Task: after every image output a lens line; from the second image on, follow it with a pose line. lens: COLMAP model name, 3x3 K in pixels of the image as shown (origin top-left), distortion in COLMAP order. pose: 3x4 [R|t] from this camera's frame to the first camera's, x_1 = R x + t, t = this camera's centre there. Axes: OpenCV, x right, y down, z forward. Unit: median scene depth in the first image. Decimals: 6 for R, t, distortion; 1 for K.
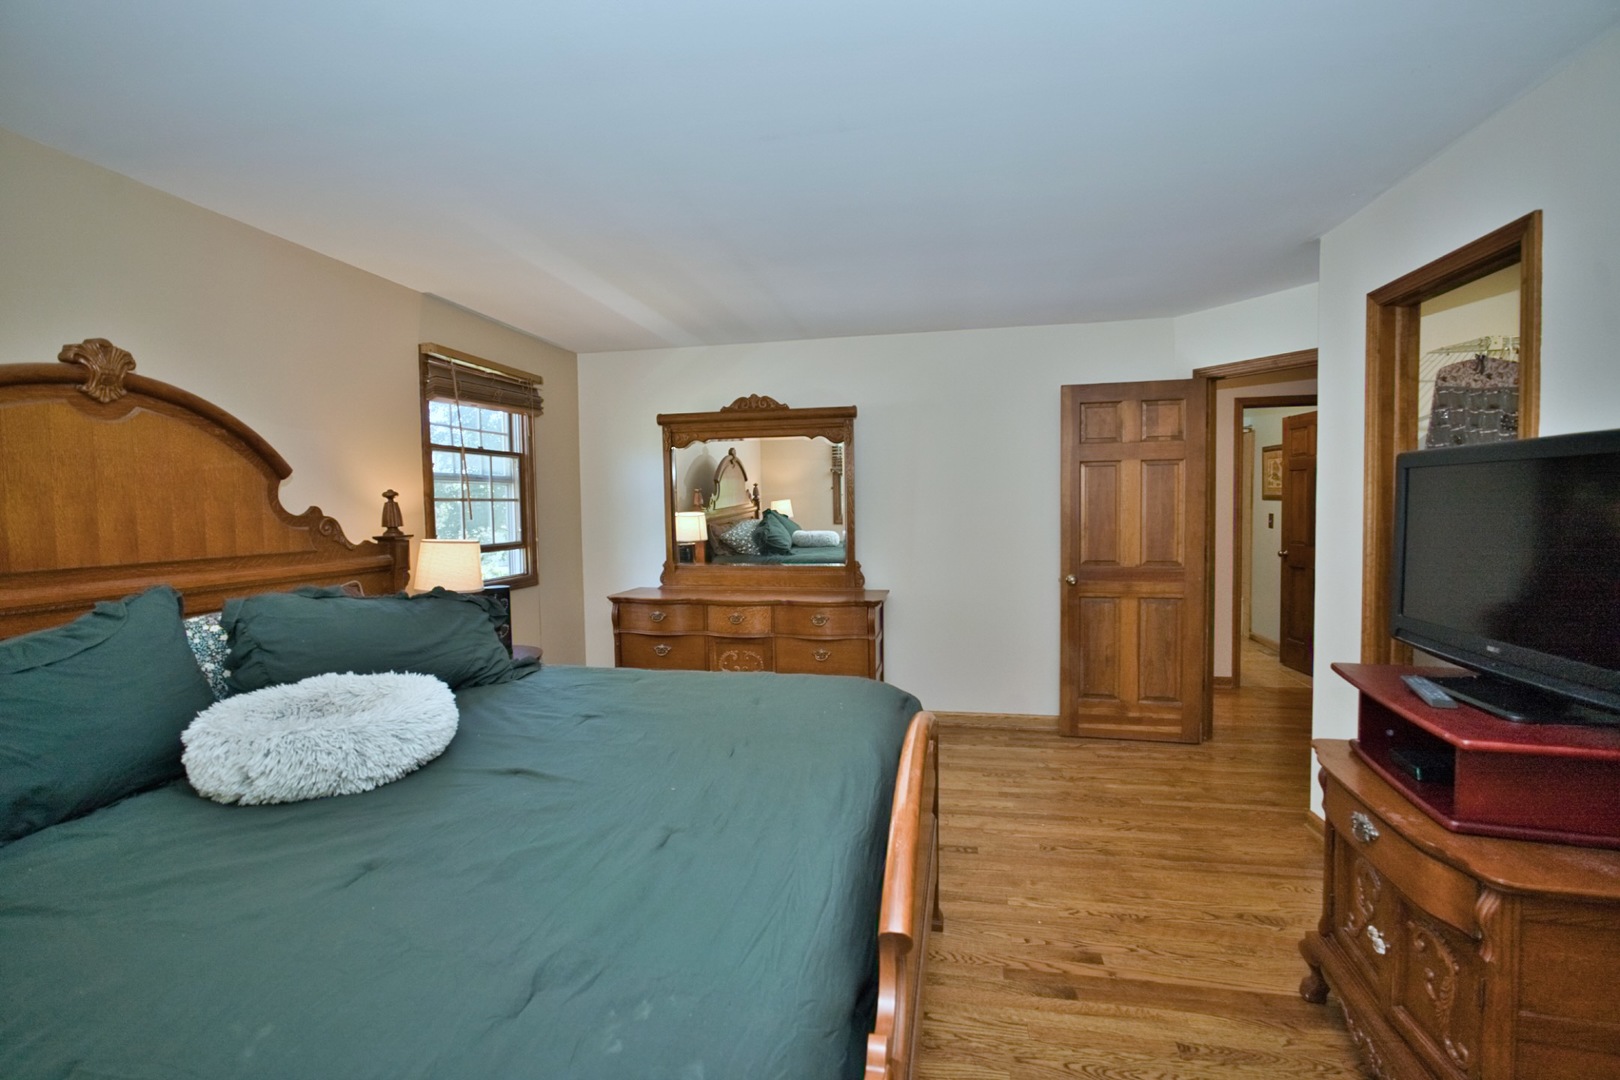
lens RADIAL K [[698.2, 0, 804.5], [0, 698.2, 536.2], [0, 0, 1]] dist [-0.002115, -0.000326]
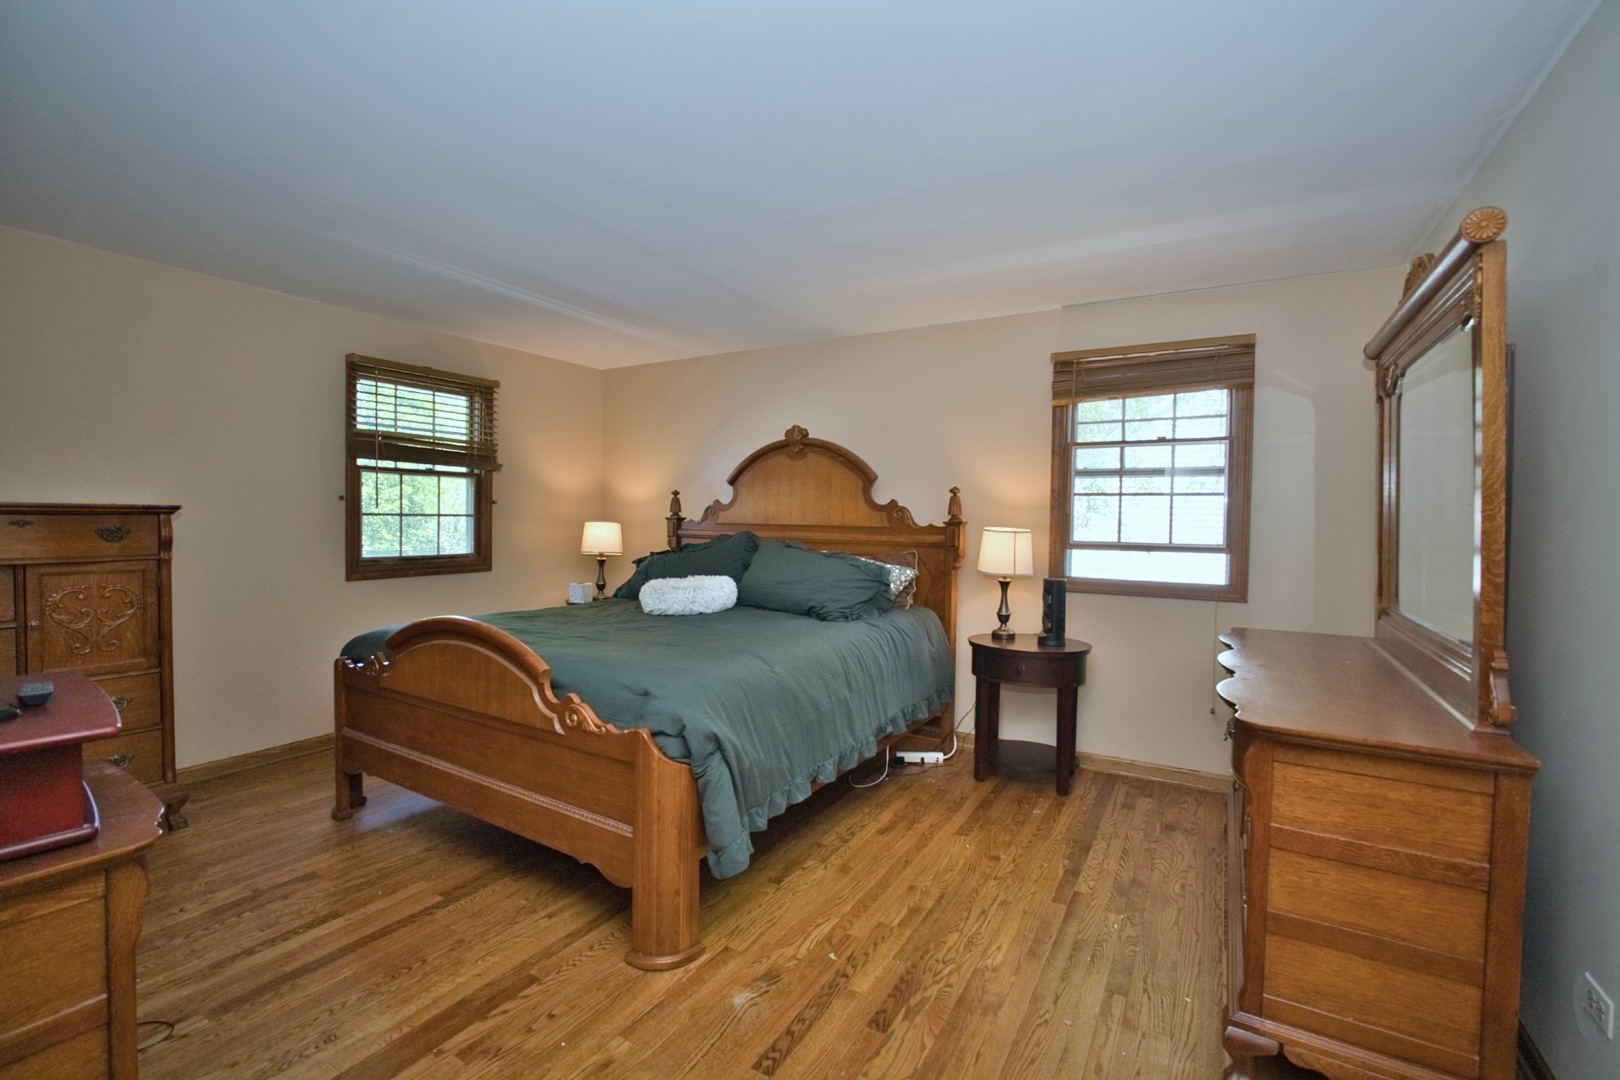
lens RADIAL K [[698.2, 0, 804.5], [0, 698.2, 536.2], [0, 0, 1]] dist [-0.002115, -0.000326]
pose [[-0.323102, 0.036155, -0.945673, 0.813373], [-0.054656, 0.996889, 0.056787, -0.035930], [0.944785, 0.070034, -0.320120, 1.253622]]
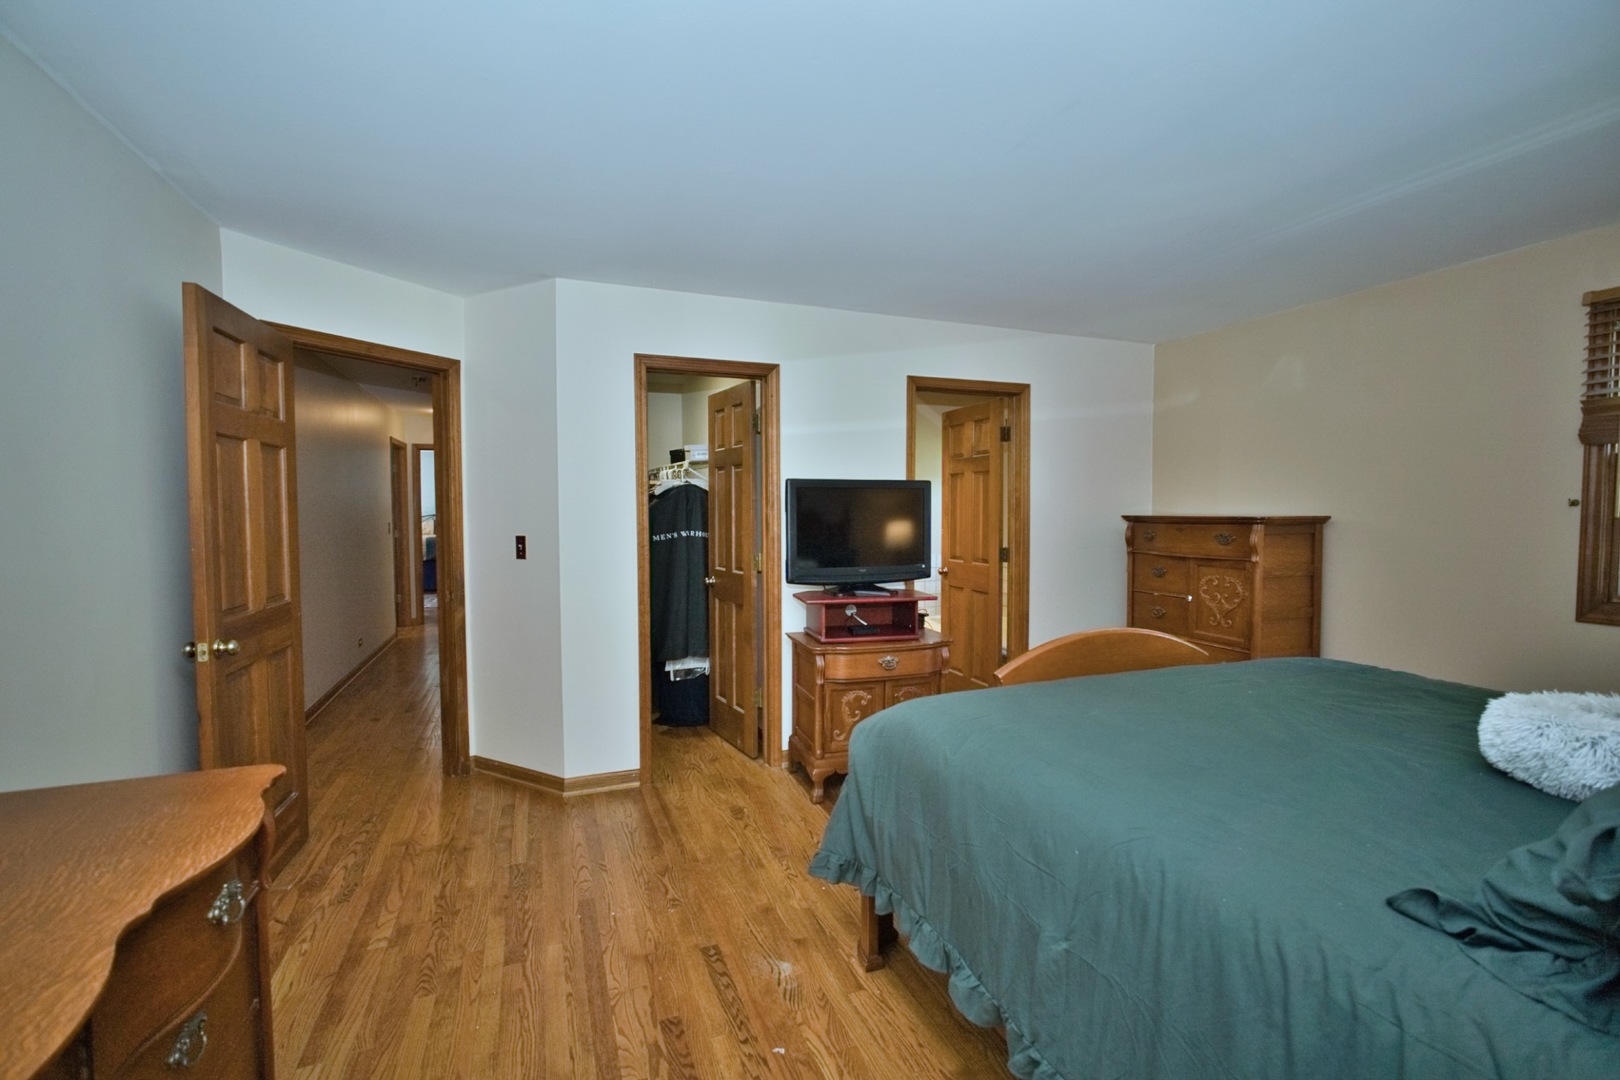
lens RADIAL K [[723.5, 0, 810.0], [0, 723.5, 540.0], [0, 0, 1]] dist [-0.000564, -0.000102]
pose [[-0.544196, -0.018793, 0.838748, -0.502415], [0.049692, 0.997272, 0.054586, -0.039130], [-0.837485, 0.071385, -0.541777, 1.377519]]
